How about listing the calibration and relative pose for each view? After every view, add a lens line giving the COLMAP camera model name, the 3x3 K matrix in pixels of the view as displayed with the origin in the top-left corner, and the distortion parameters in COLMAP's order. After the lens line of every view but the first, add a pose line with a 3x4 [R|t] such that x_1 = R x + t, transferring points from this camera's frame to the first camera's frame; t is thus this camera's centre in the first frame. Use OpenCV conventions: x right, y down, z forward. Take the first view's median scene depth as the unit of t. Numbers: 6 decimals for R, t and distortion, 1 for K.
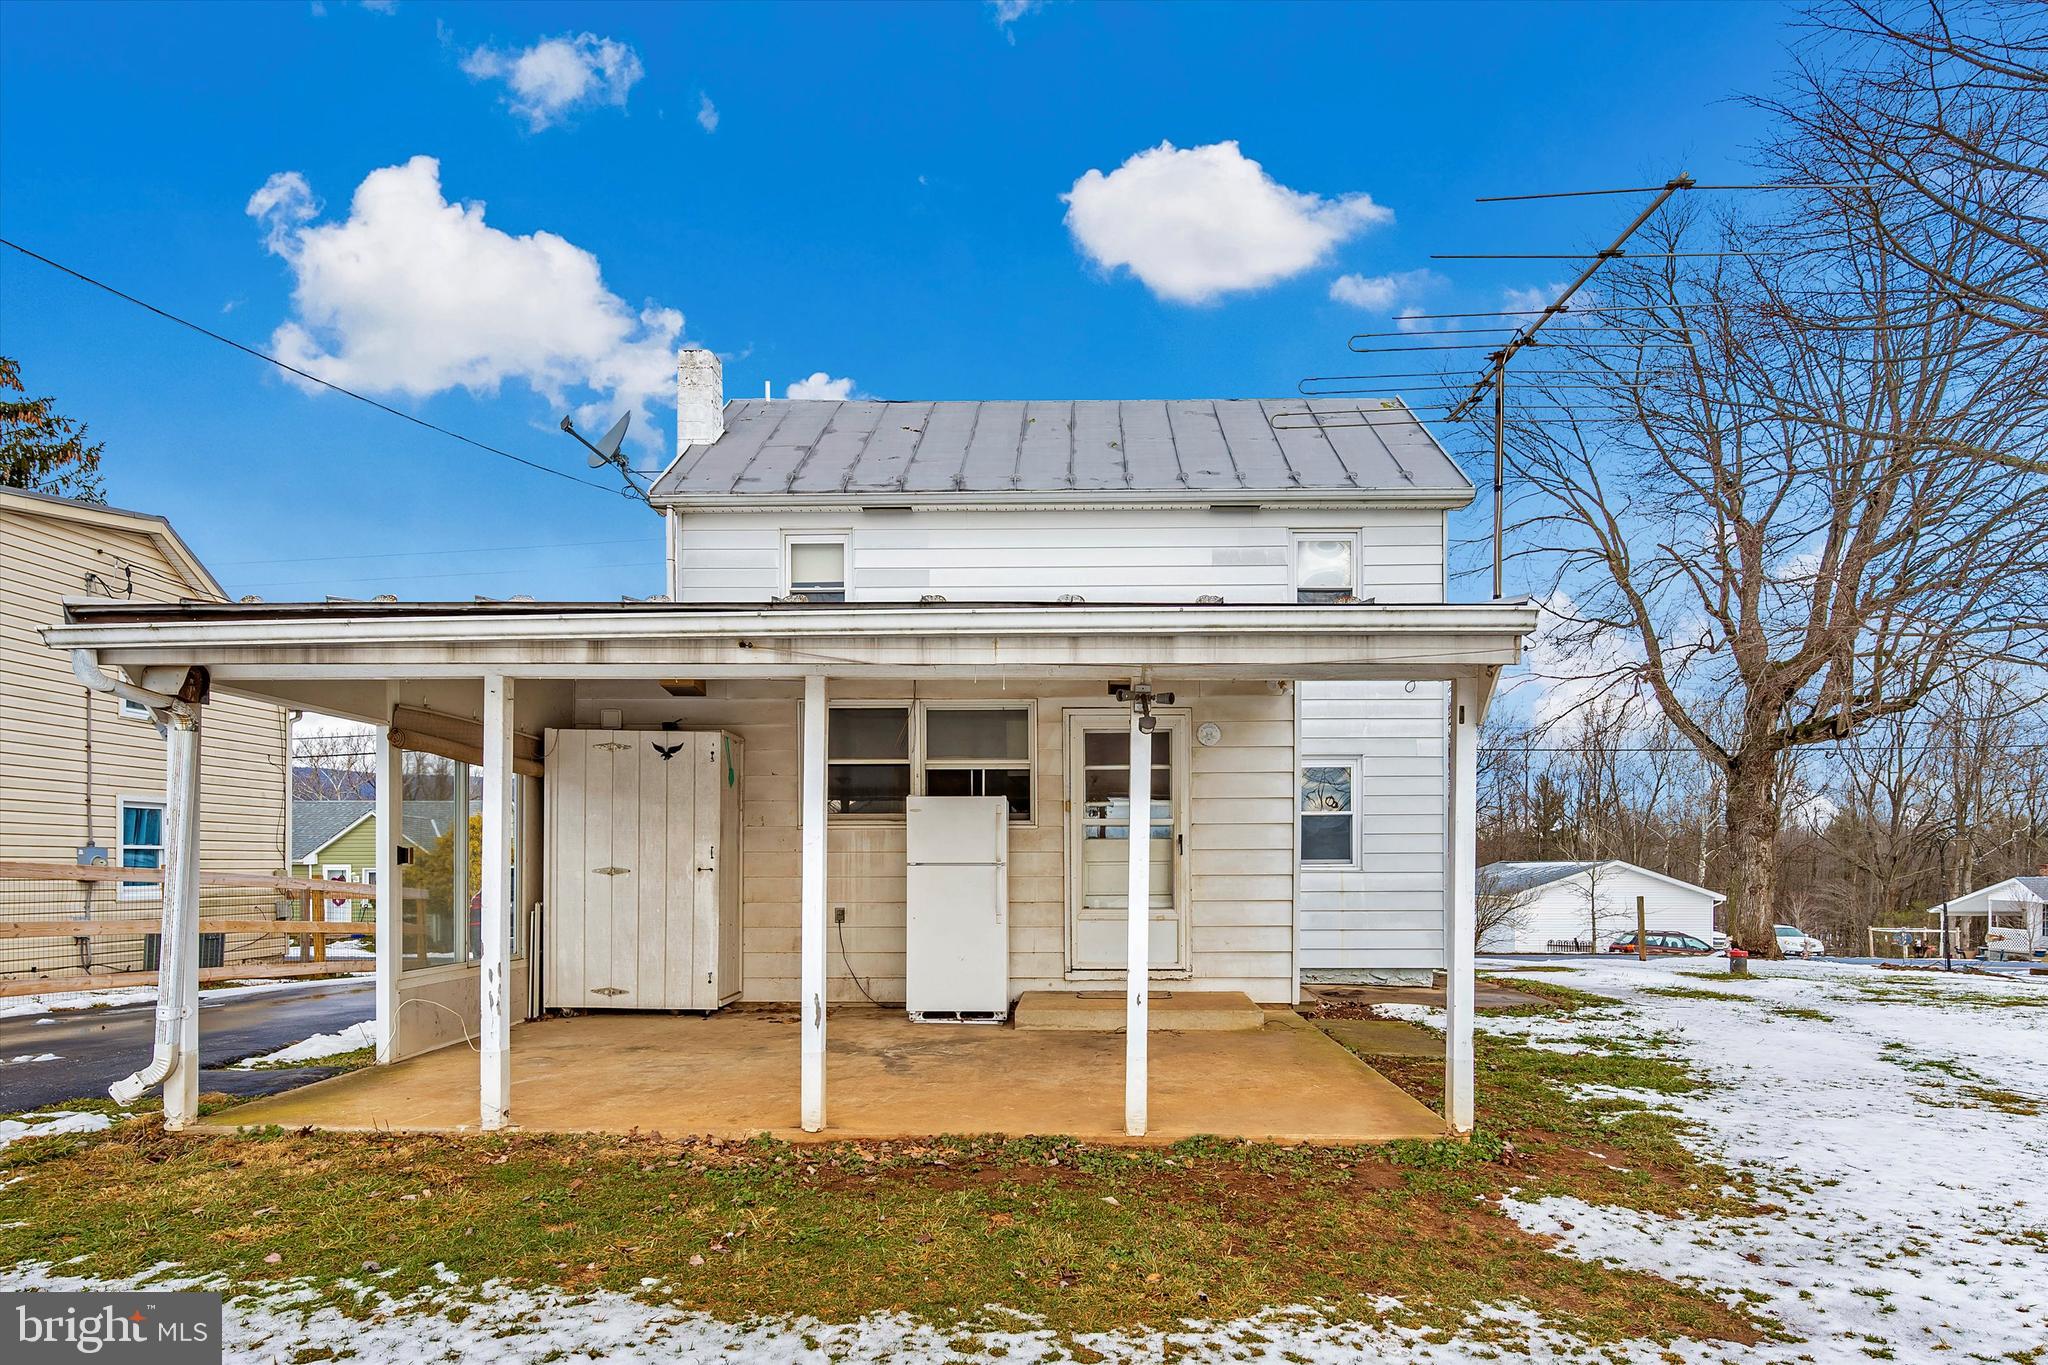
lens RADIAL K [[1139.8, 0, 1063.3], [0, 1139.8, 862.2], [0, 0, 1]] dist [-0.003419, -0.002052]
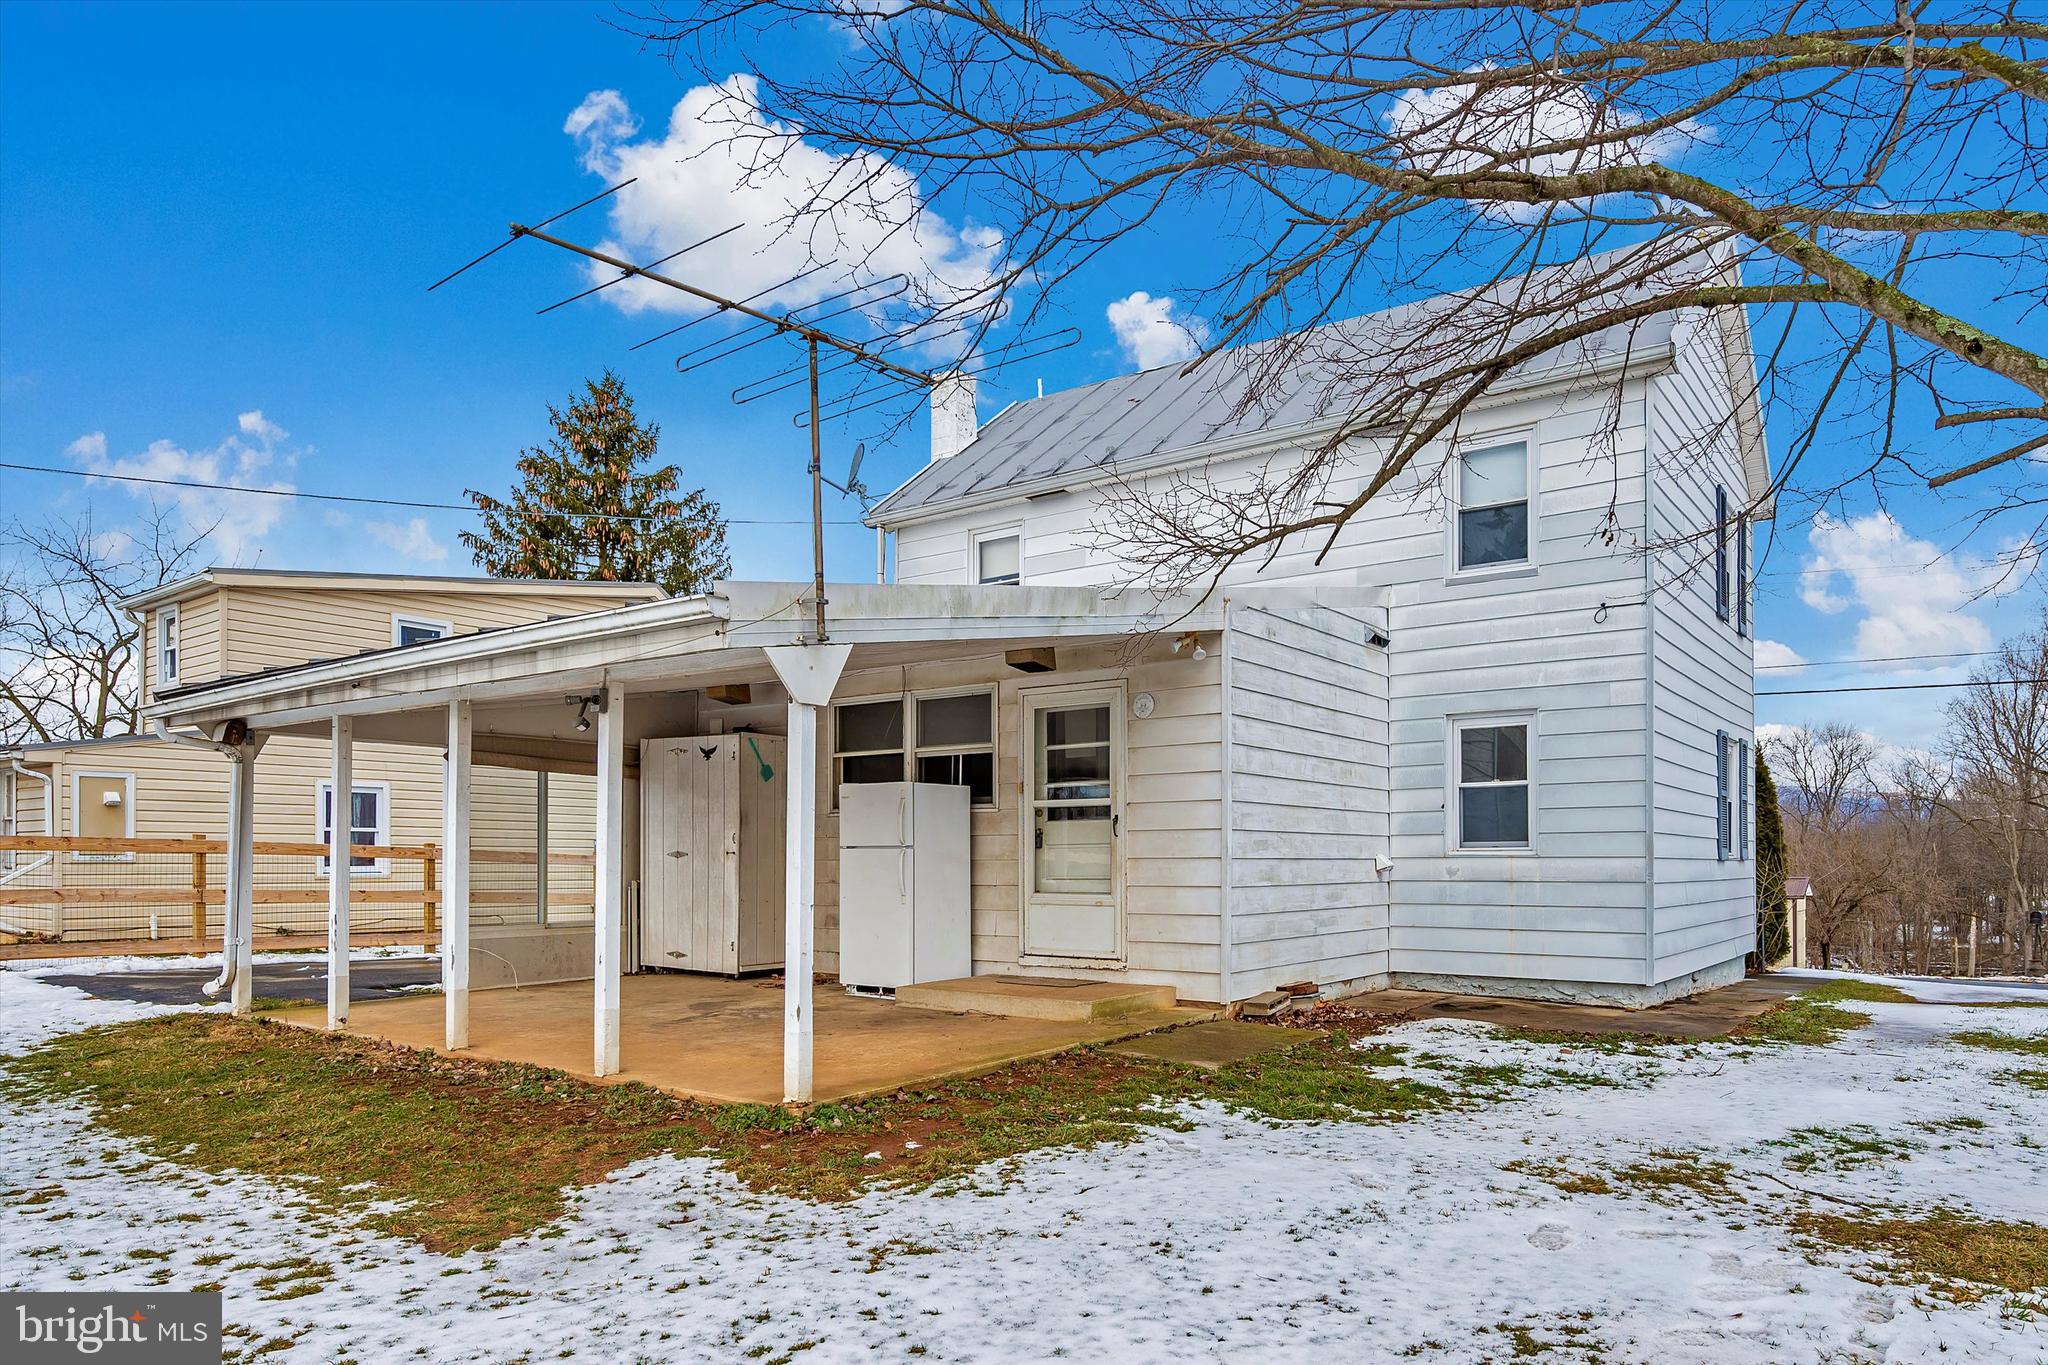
lens RADIAL K [[1288.3, 0, 1060.3], [0, 1288.3, 840.1], [0, 0, 1]] dist [0.002606, 0.000159]
pose [[0.821407, -0.008602, -0.570278, 0.667127], [0.002161, 0.999926, -0.011971, 0.009058], [0.570339, 0.008601, 0.821364, 0.104778]]
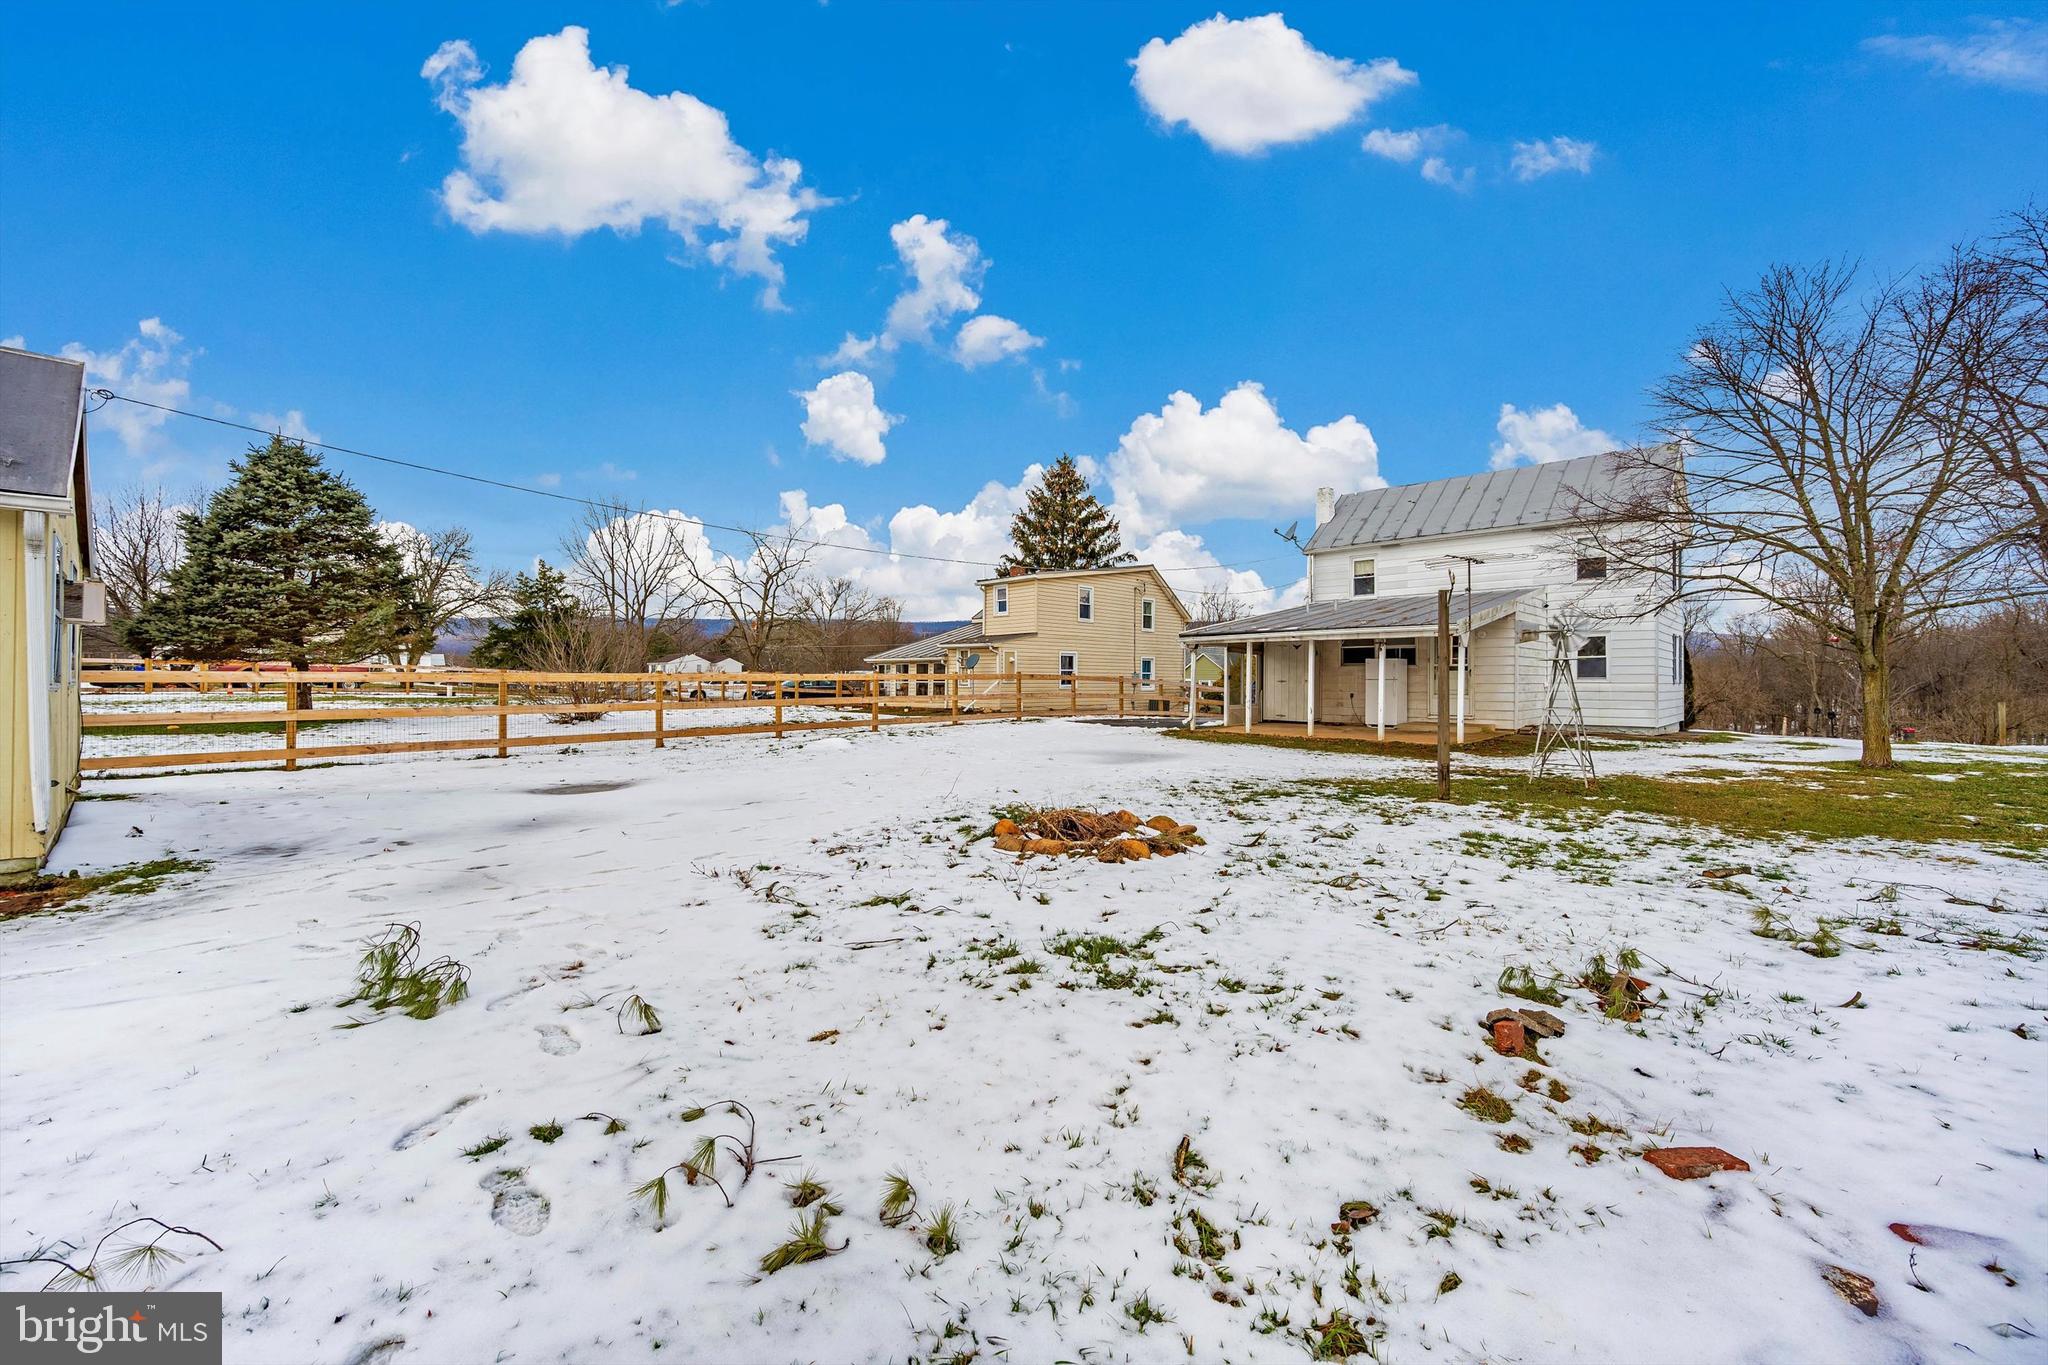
lens RADIAL K [[791.1, 0, 1024.7], [0, 791.1, 674.1], [0, 0, 1]] dist [-0.004573, 0.000310]
pose [[0.725681, -0.003404, -0.688023, 0.659919], [0.001077, 0.999992, -0.003812, -0.005775], [0.688030, 0.002026, 0.725679, -1.230855]]
